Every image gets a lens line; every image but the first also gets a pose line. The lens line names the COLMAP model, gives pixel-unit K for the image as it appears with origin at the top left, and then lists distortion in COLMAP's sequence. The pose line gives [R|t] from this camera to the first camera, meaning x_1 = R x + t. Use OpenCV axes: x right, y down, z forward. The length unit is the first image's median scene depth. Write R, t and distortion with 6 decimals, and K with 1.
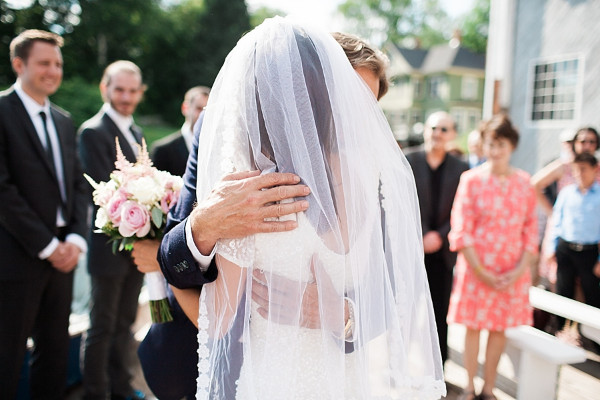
lens RADIAL K [[624.4, 0, 300.0], [0, 624.4, 200.0], [0, 0, 1]] dist [-0.105579, 0.217522]
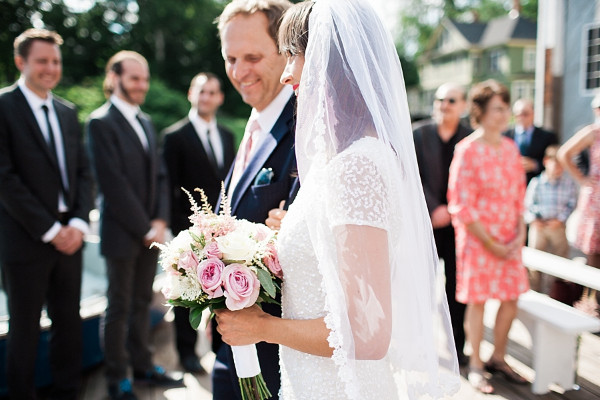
lens RADIAL K [[624.4, 0, 300.0], [0, 624.4, 200.0], [0, 0, 1]] dist [-0.105579, 0.217522]
pose [[0.992889, -0.040895, -0.111800, 0.101327], [0.043524, 0.998828, 0.021179, 0.012931], [0.110803, -0.025895, 0.993505, -0.011329]]
